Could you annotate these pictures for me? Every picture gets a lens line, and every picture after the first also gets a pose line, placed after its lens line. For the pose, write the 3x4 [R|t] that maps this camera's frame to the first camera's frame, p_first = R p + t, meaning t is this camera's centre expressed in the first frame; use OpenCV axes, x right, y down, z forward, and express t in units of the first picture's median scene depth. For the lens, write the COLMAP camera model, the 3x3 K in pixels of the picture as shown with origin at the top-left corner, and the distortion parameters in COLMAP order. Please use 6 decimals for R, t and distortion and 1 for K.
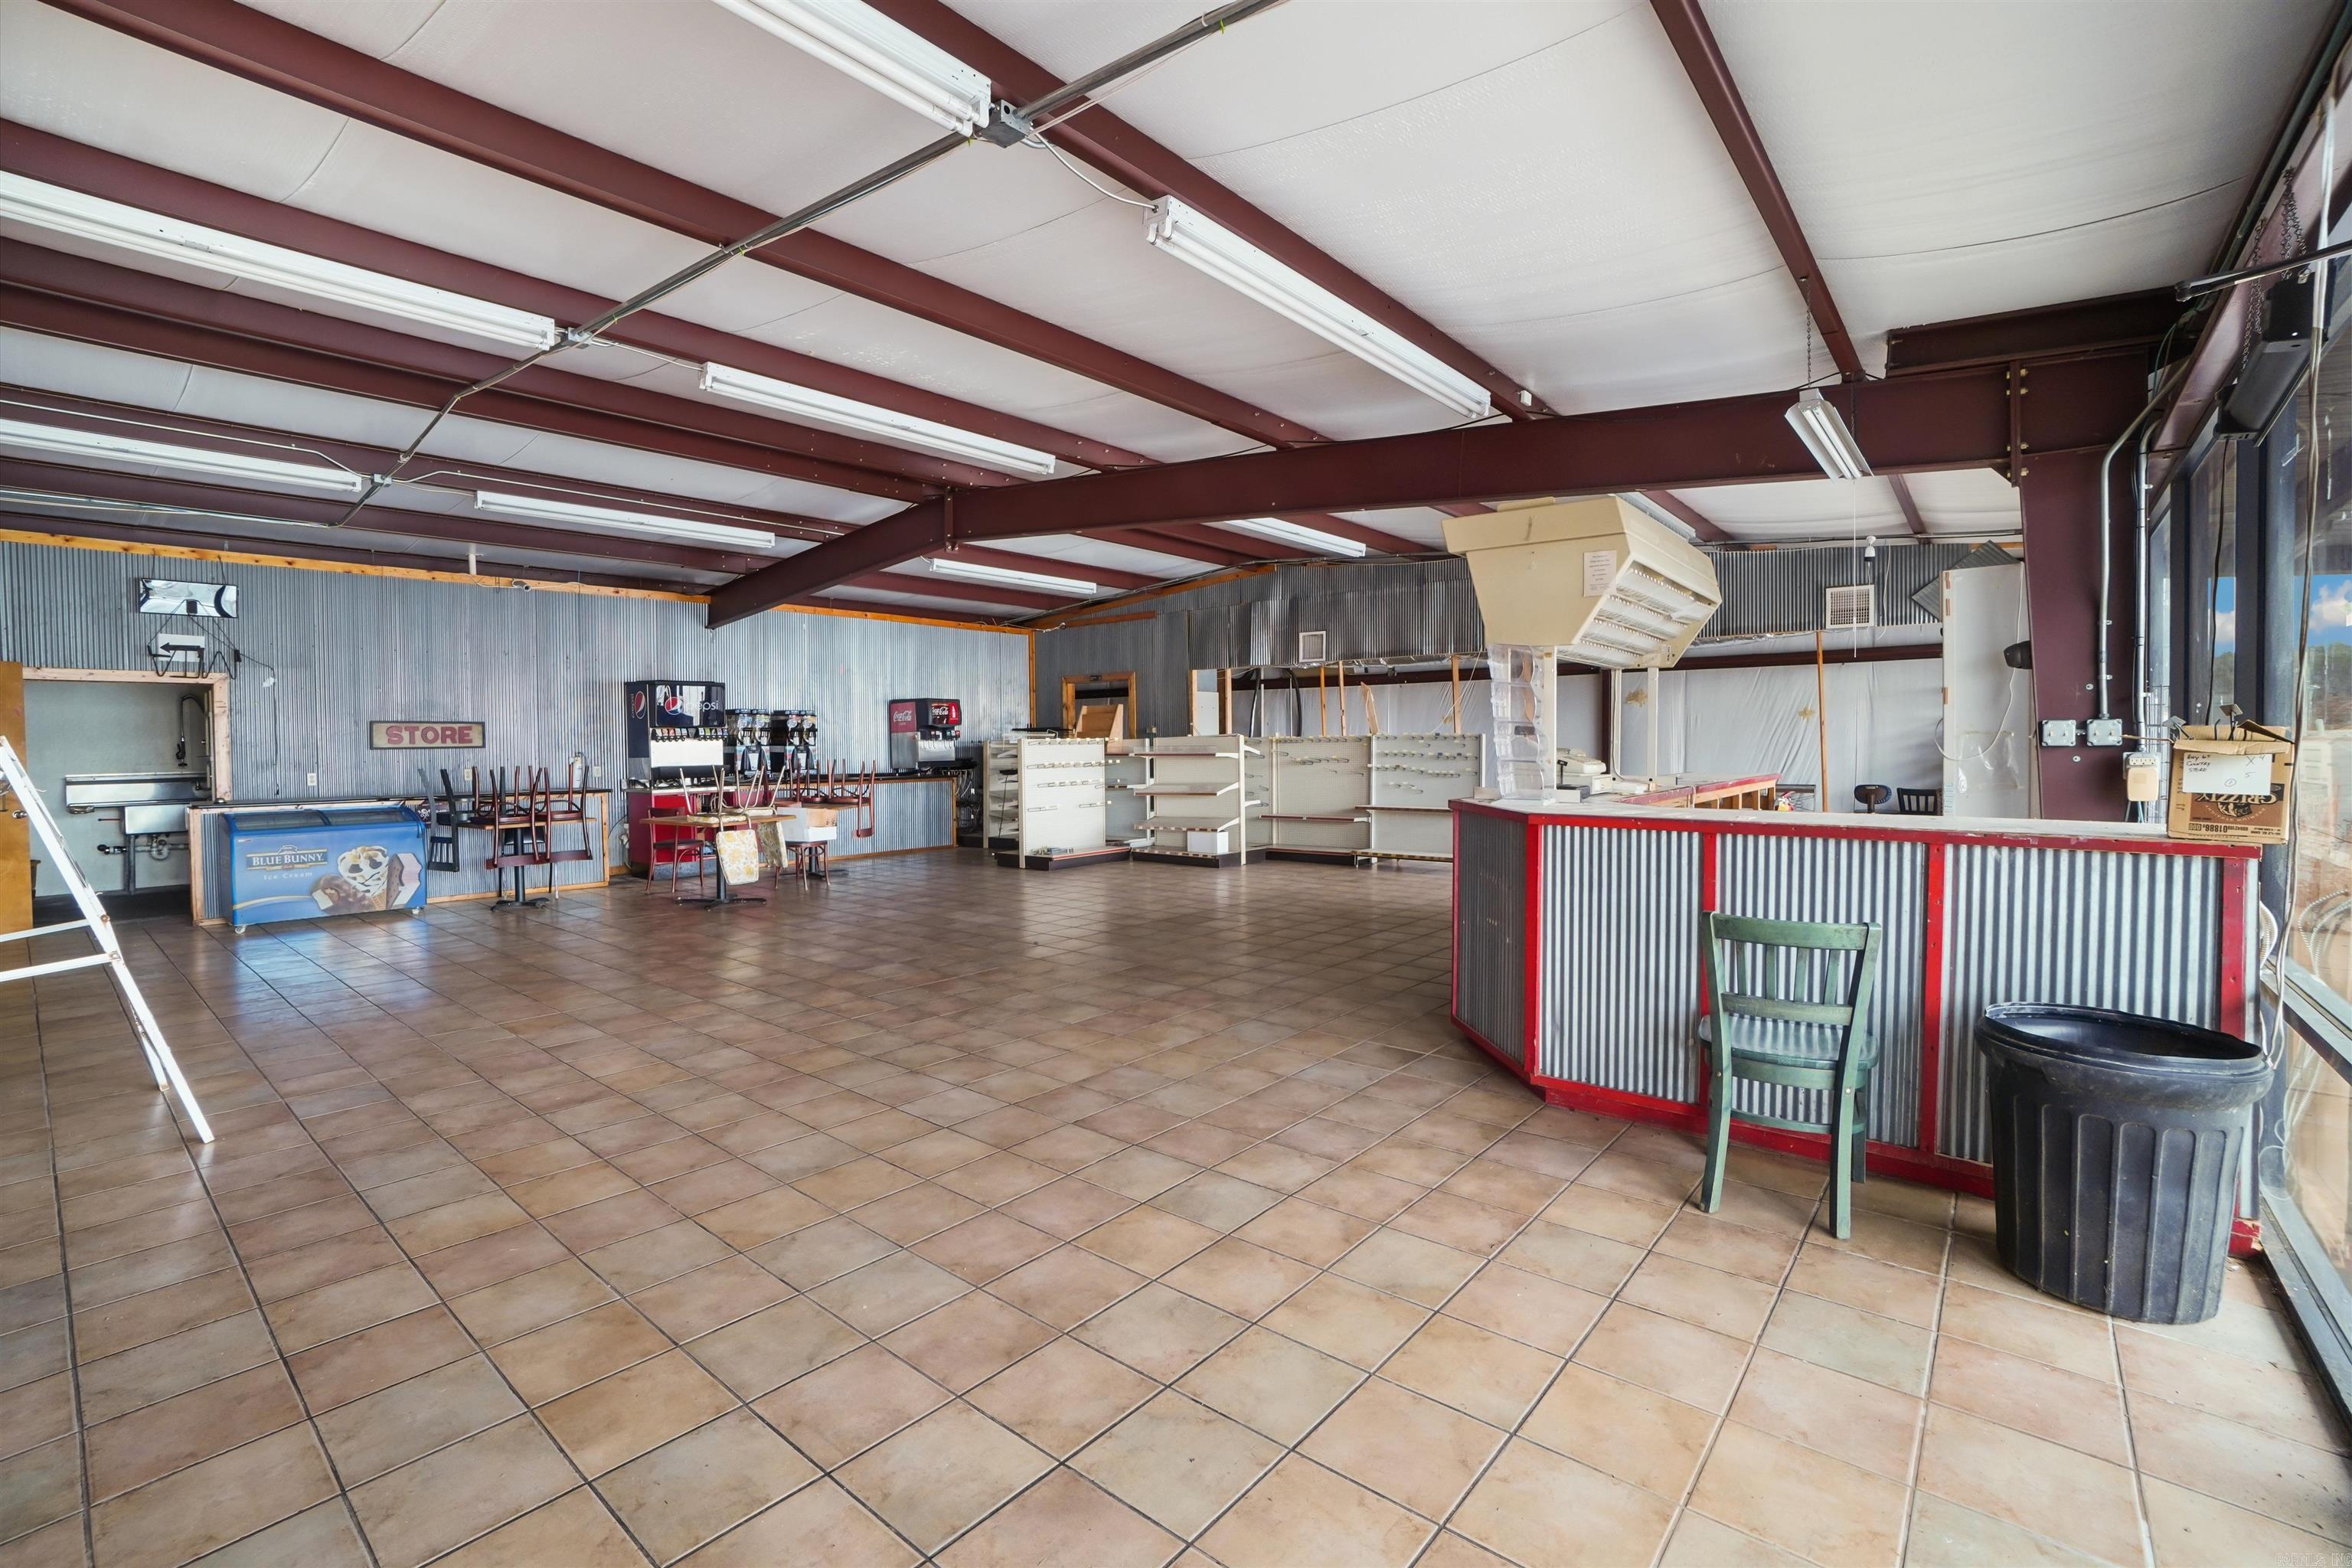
lens RADIAL K [[1028.3, 0, 1176.0], [0, 1028.3, 784.0], [0, 0, 1]] dist [0.000325, 0.000015]
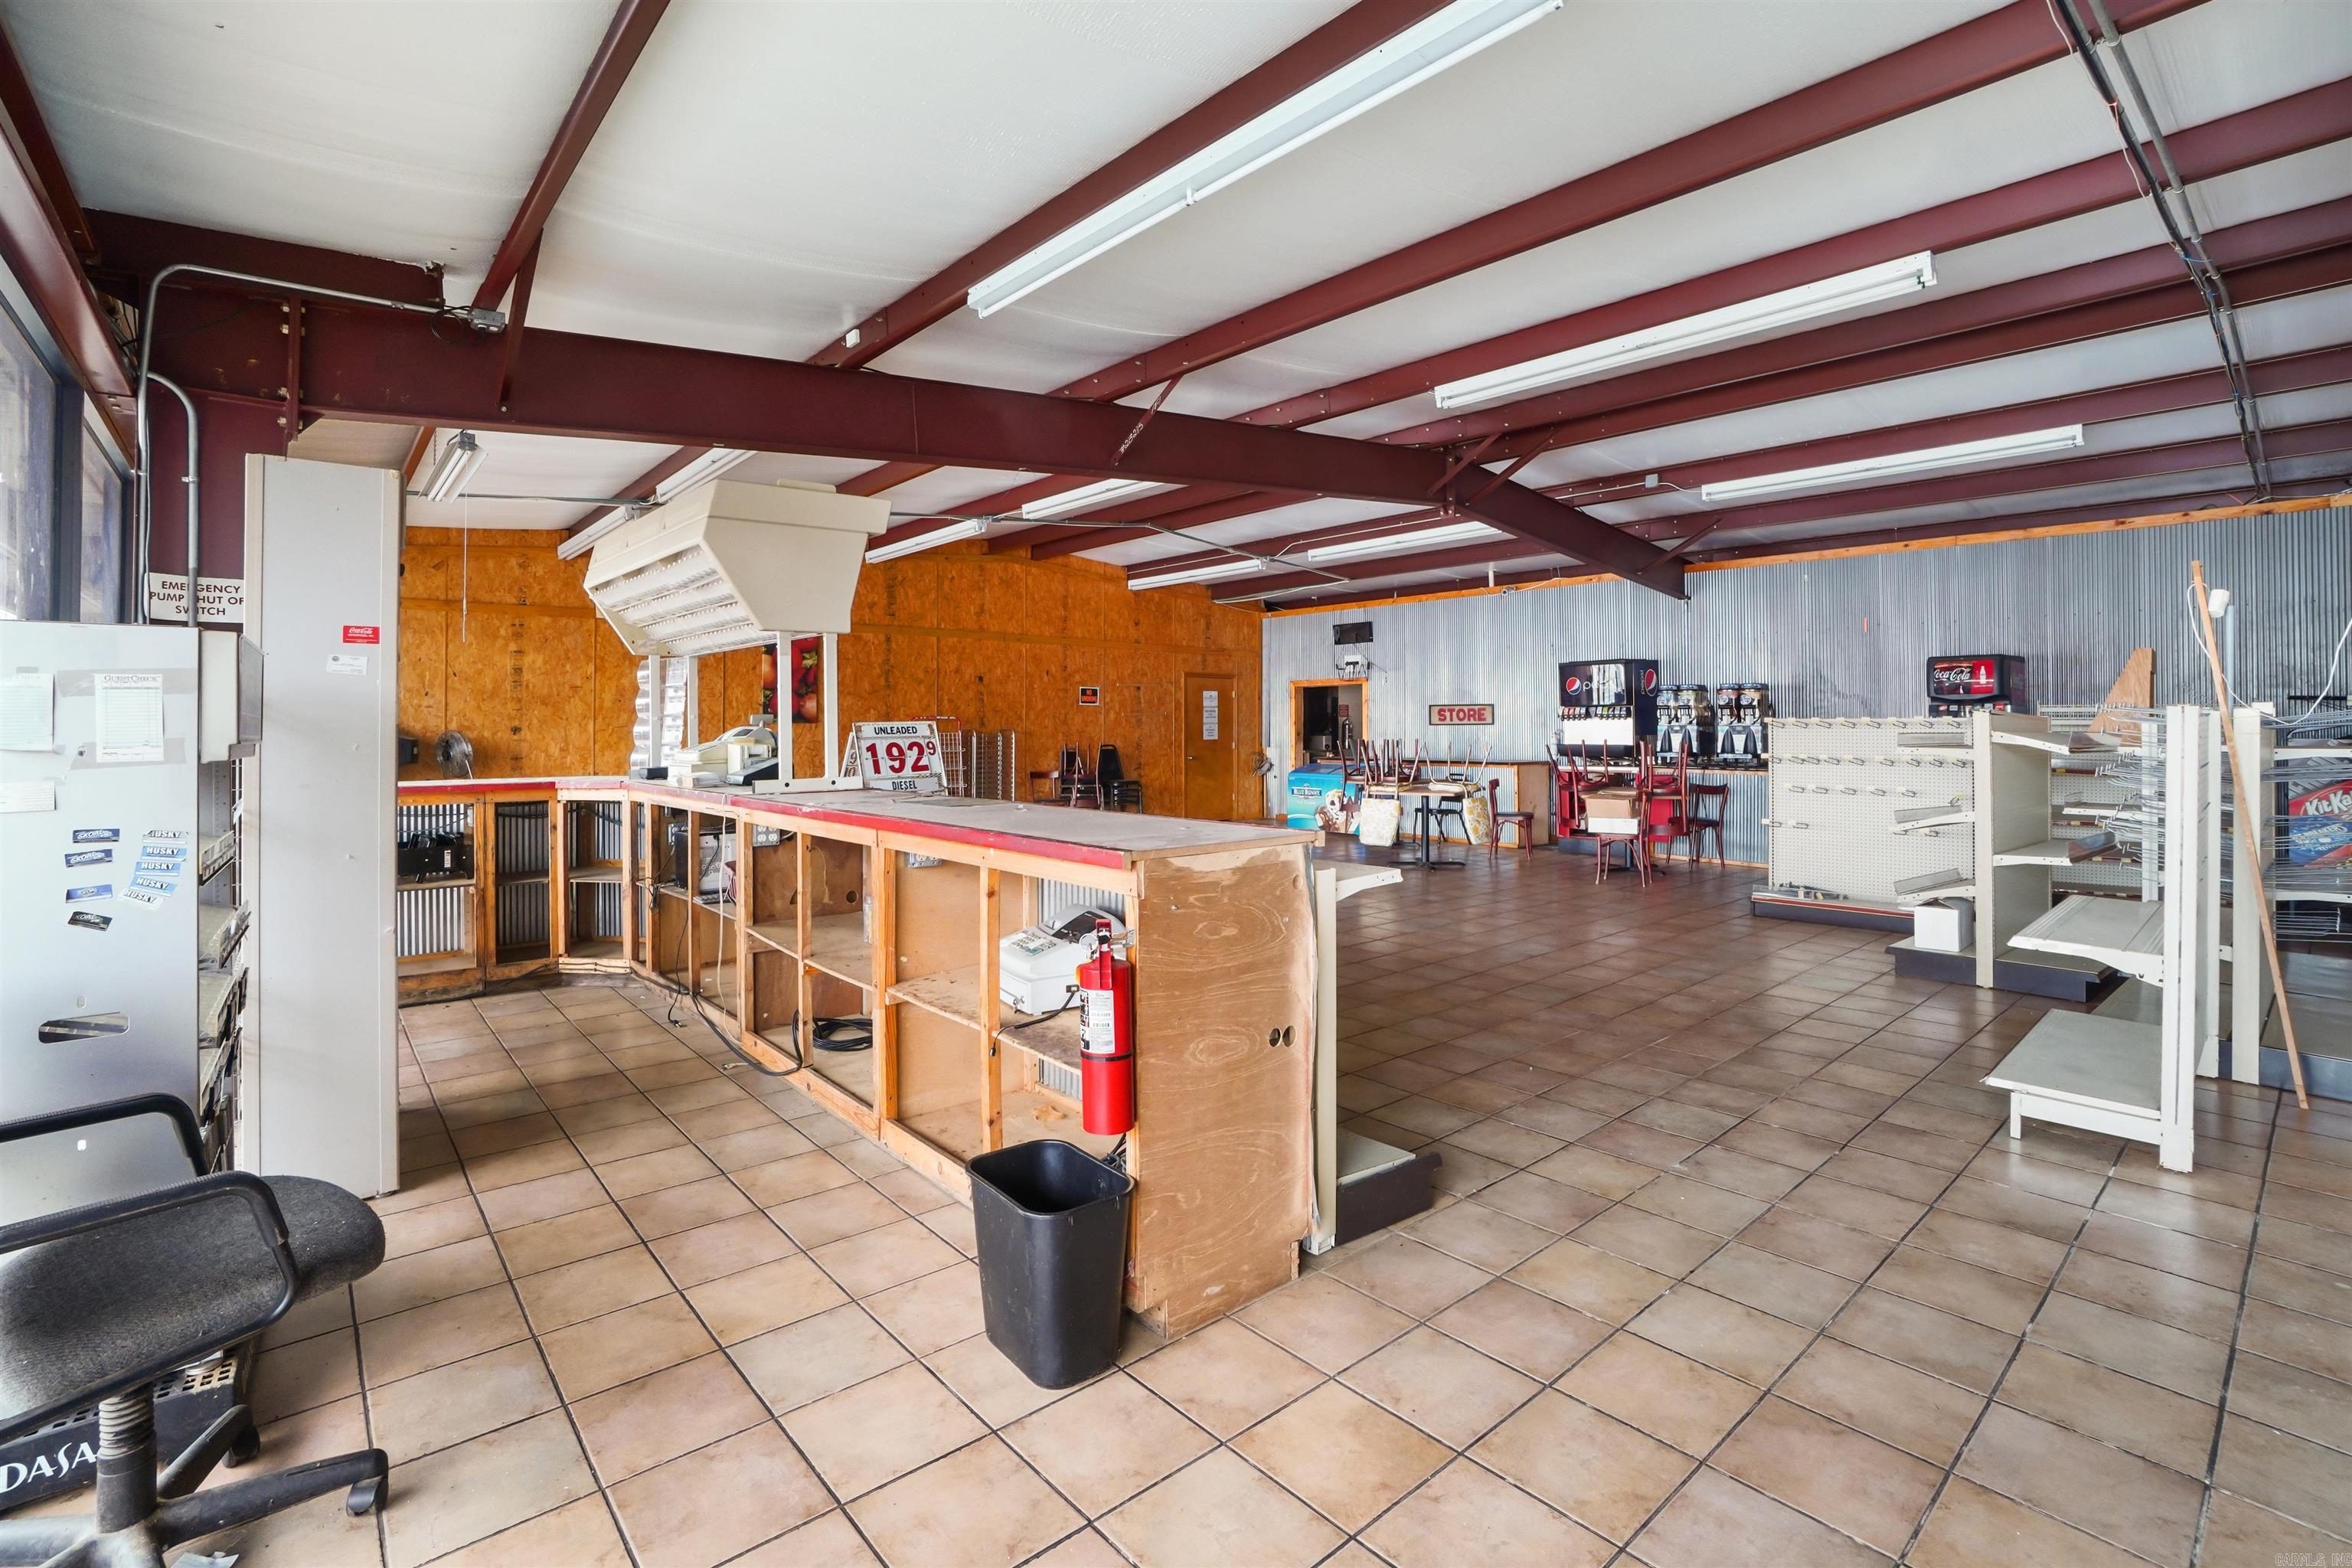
lens RADIAL K [[1125.0, 0, 1179.4], [0, 1125.0, 715.8], [0, 0, 1]] dist [-0.001067, -0.000069]
pose [[-0.128818, 0.001309, -0.991667, 0.723223], [-0.038713, 0.999230, 0.006348, -0.039905], [0.990912, 0.039208, -0.128668, 0.796468]]
